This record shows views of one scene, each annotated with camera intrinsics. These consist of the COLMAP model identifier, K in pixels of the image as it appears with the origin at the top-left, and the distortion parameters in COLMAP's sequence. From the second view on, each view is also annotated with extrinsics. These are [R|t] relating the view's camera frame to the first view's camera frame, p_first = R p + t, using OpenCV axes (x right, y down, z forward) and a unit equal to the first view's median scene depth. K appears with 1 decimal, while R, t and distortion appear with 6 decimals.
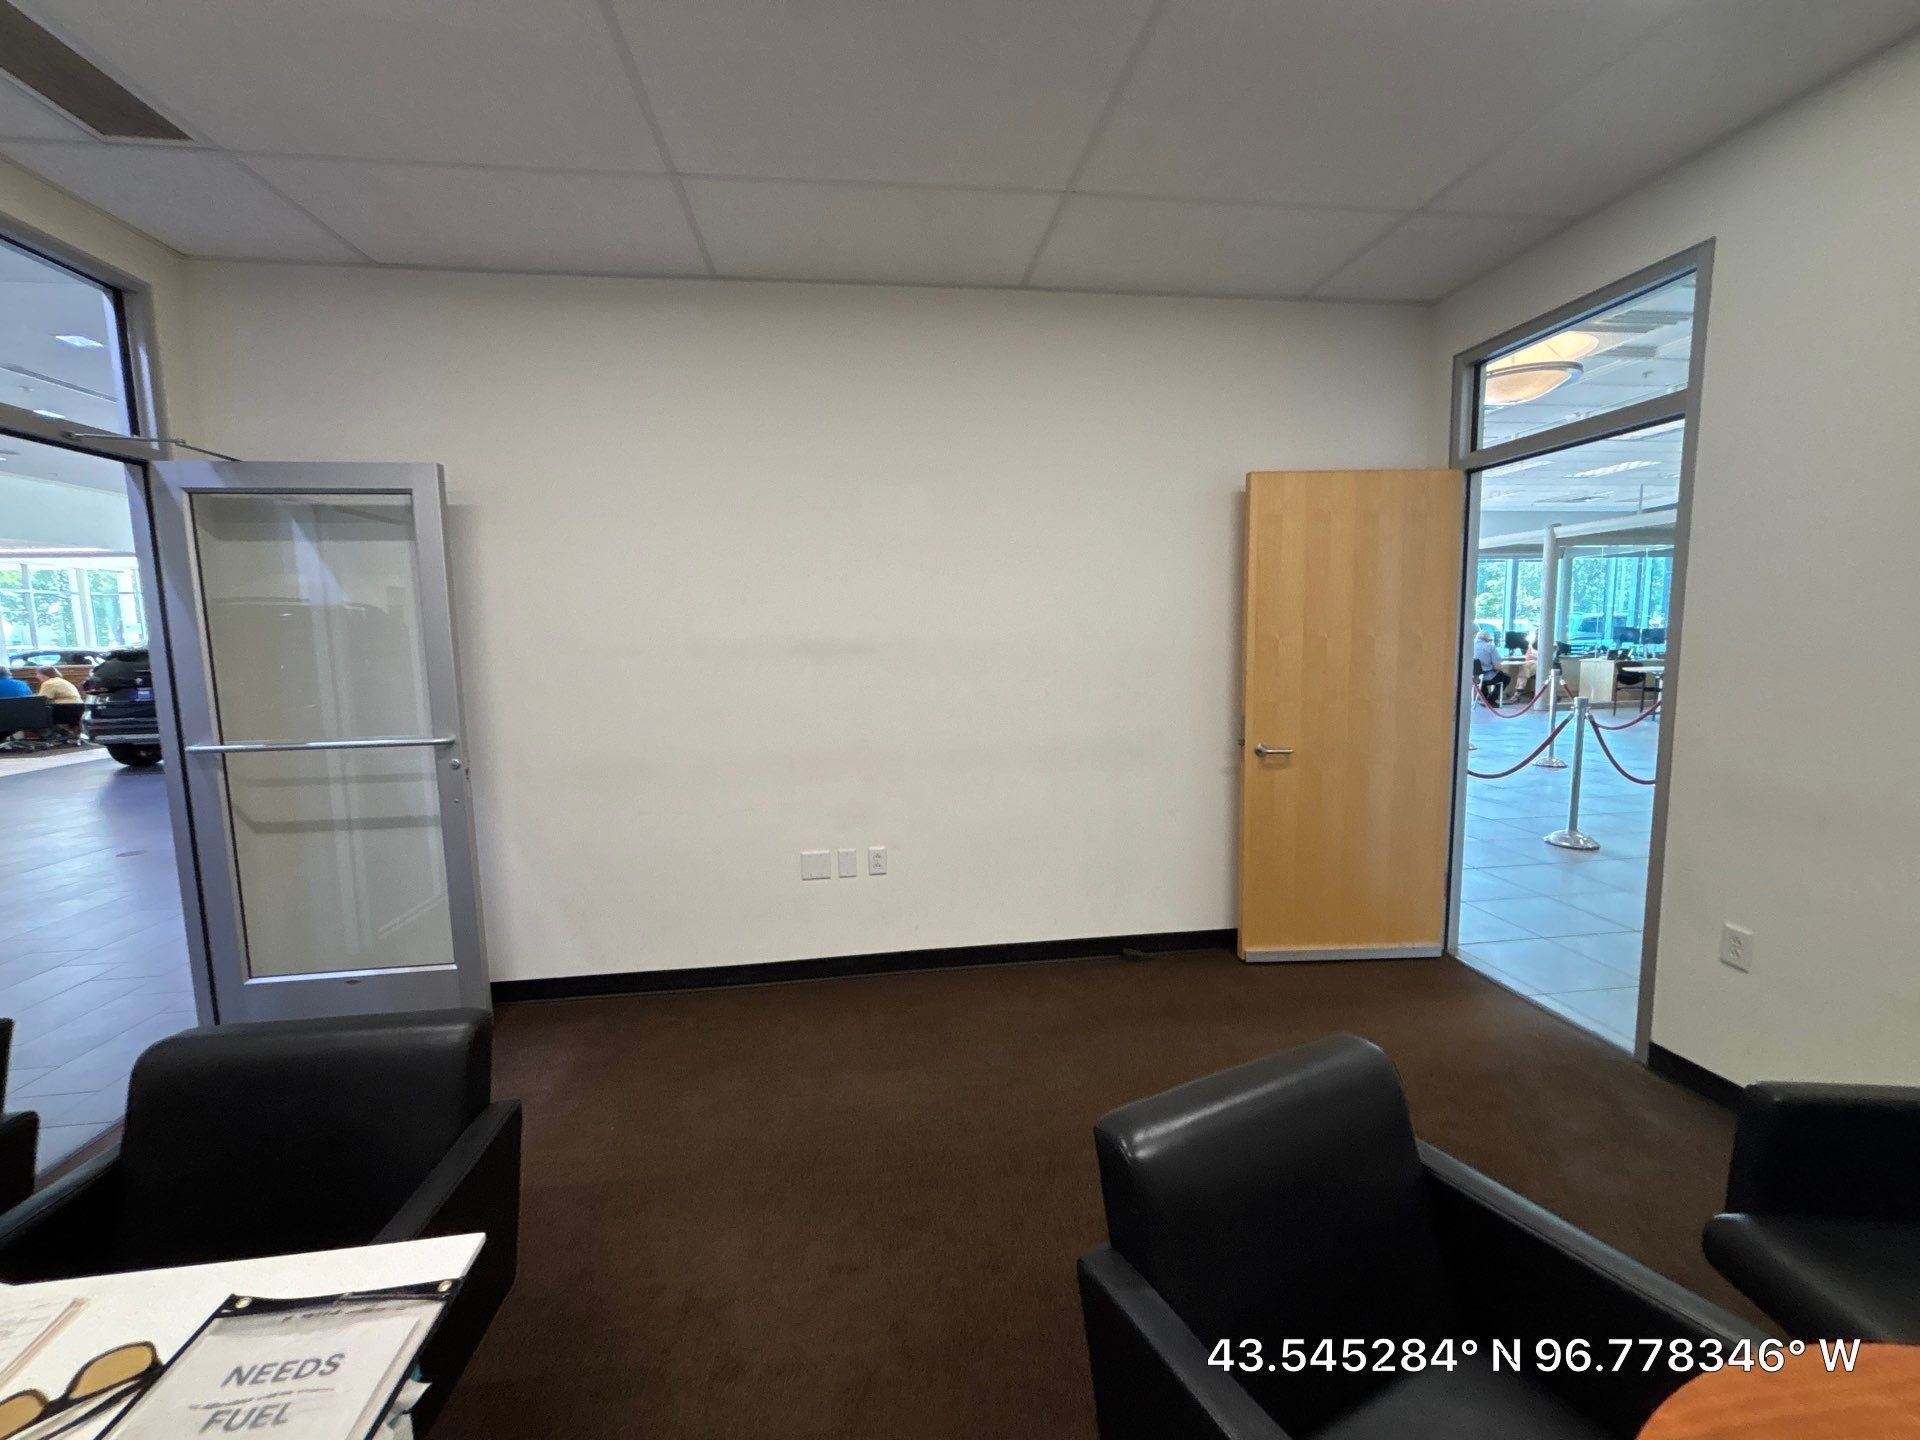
lens RADIAL K [[766.9, 0, 961.4], [0, 766.9, 715.8], [0, 0, 1]] dist [0.003480, -0.000621]
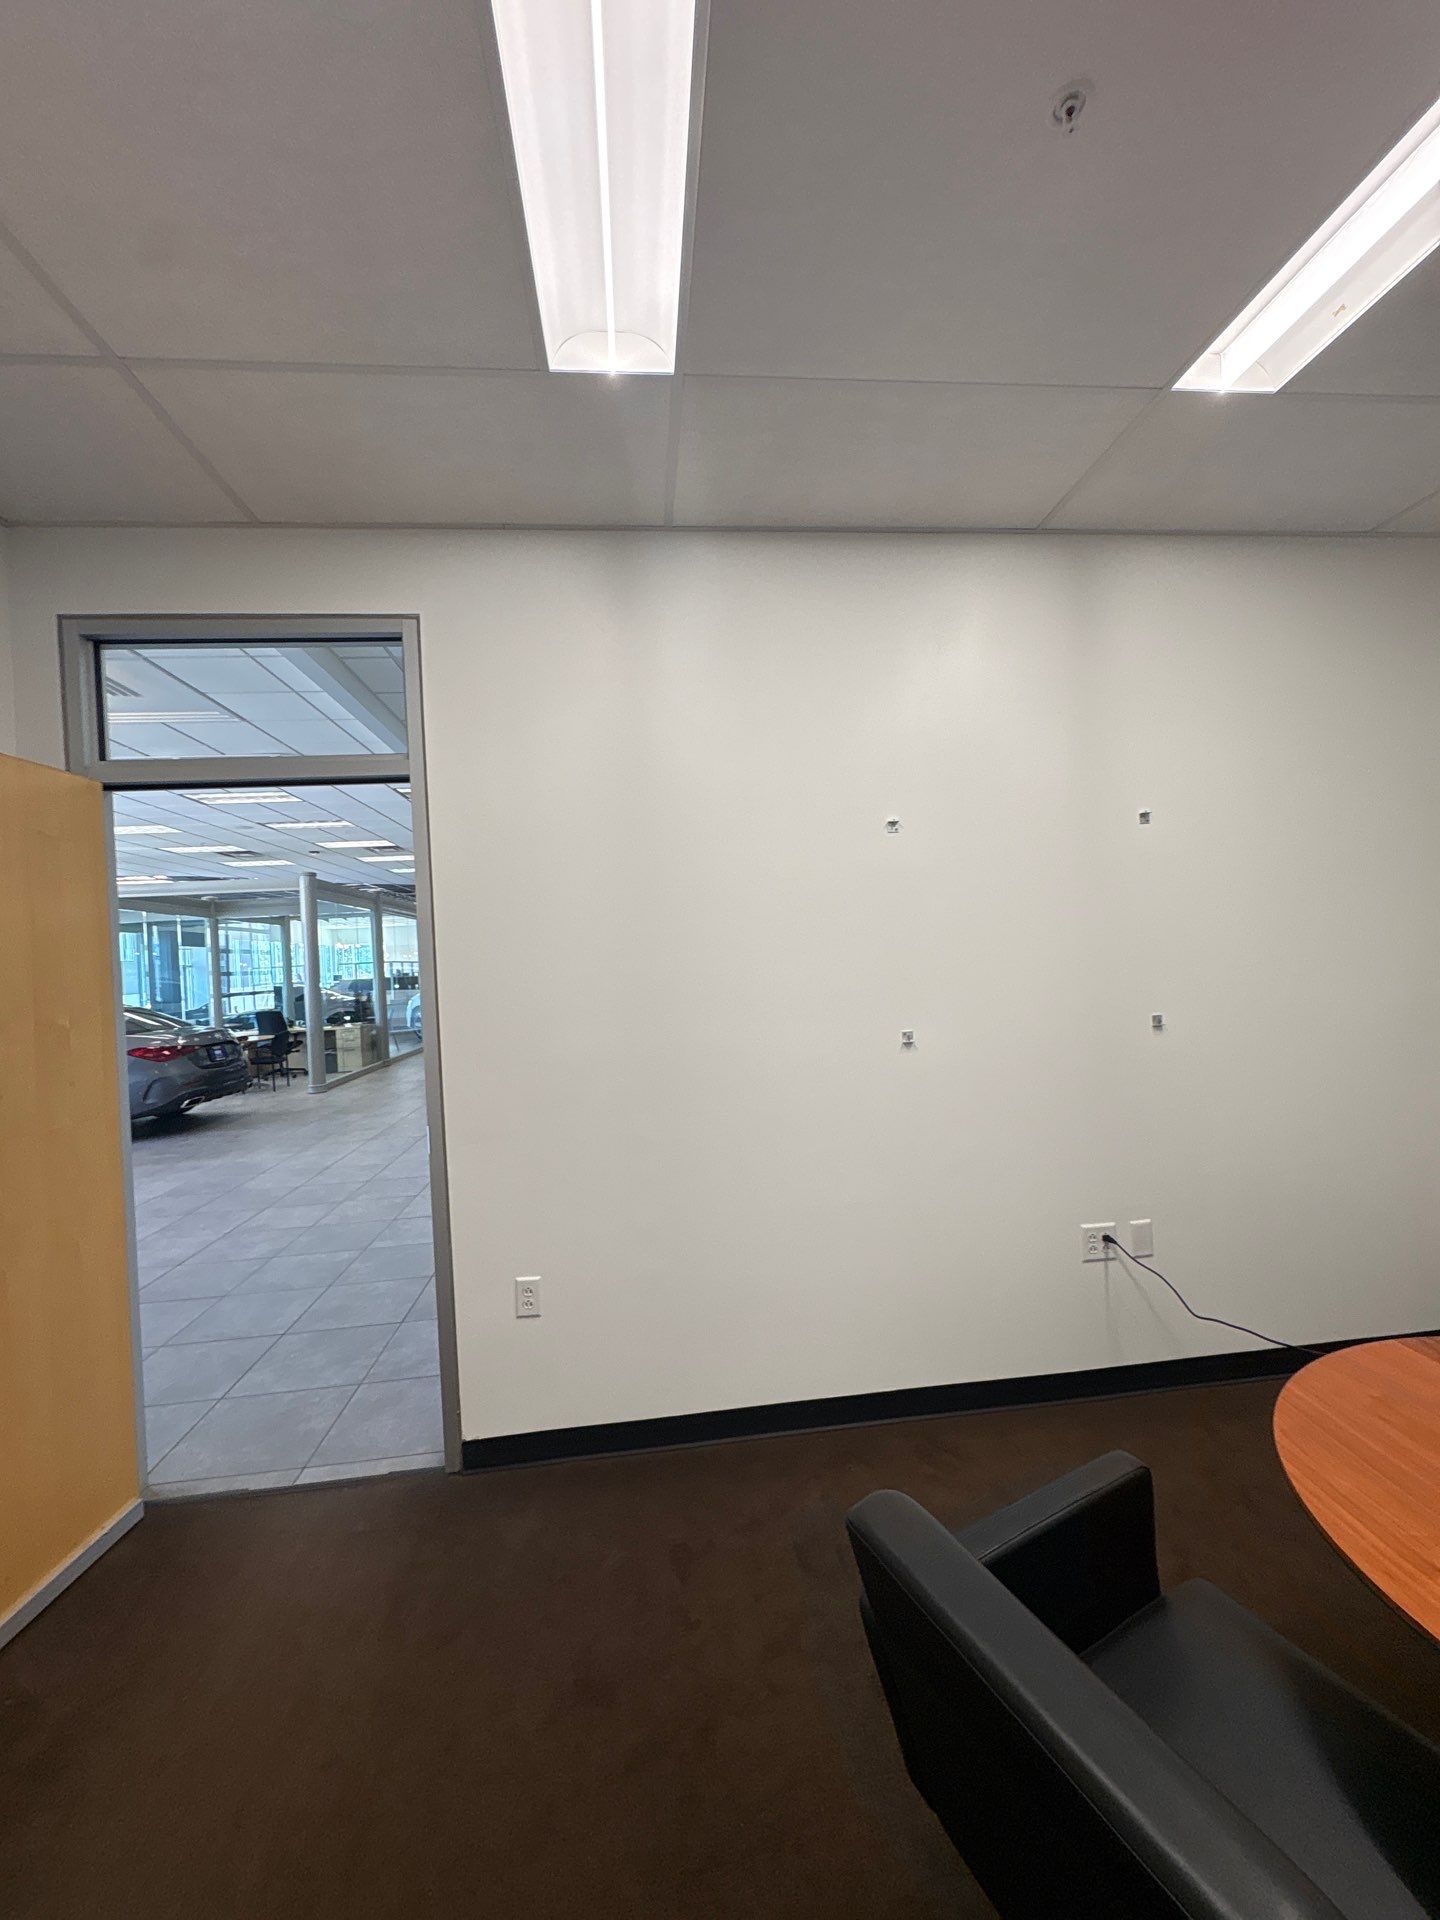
lens RADIAL K [[766.9, 0, 719.4], [0, 766.9, 961.1], [0, 0, 1]] dist [0.003480, -0.000621]
pose [[0.041969, 0.015431, 0.999000, -0.010241], [0.166487, 0.985793, -0.022221, -0.054737], [-0.985150, 0.167253, 0.038804, 0.450130]]
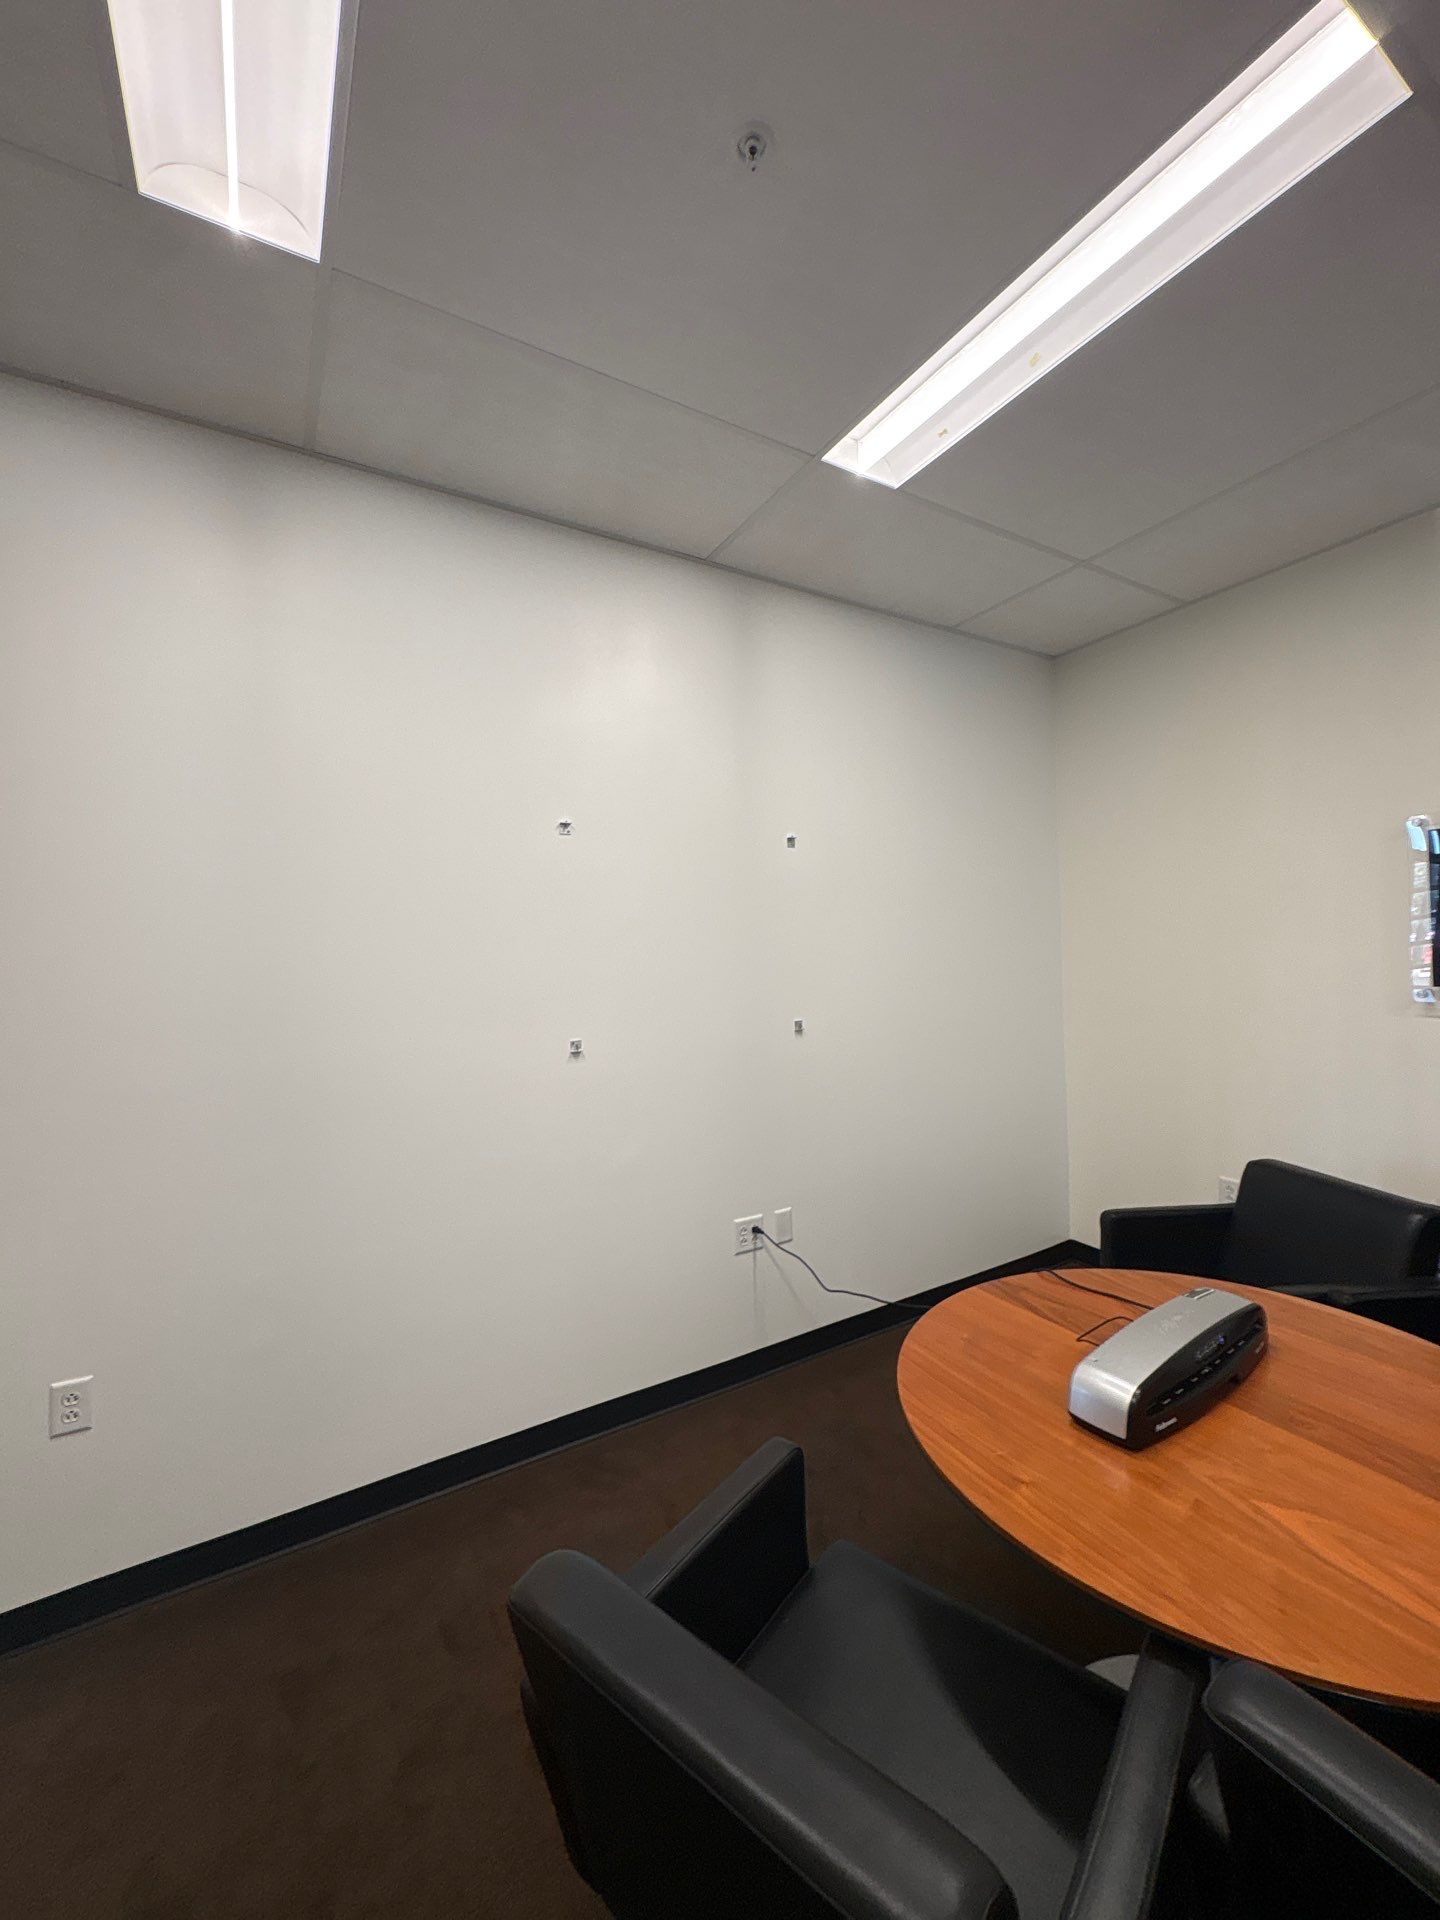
lens RADIAL K [[766.9, 0, 721.1], [0, 766.9, 959.1], [0, 0, 1]] dist [0.003480, -0.000621]
pose [[-0.383712, 0.030680, 0.922943, 0.021824], [0.146405, 0.988829, 0.027997, -0.049514], [-0.911773, 0.145866, -0.383917, 0.451819]]
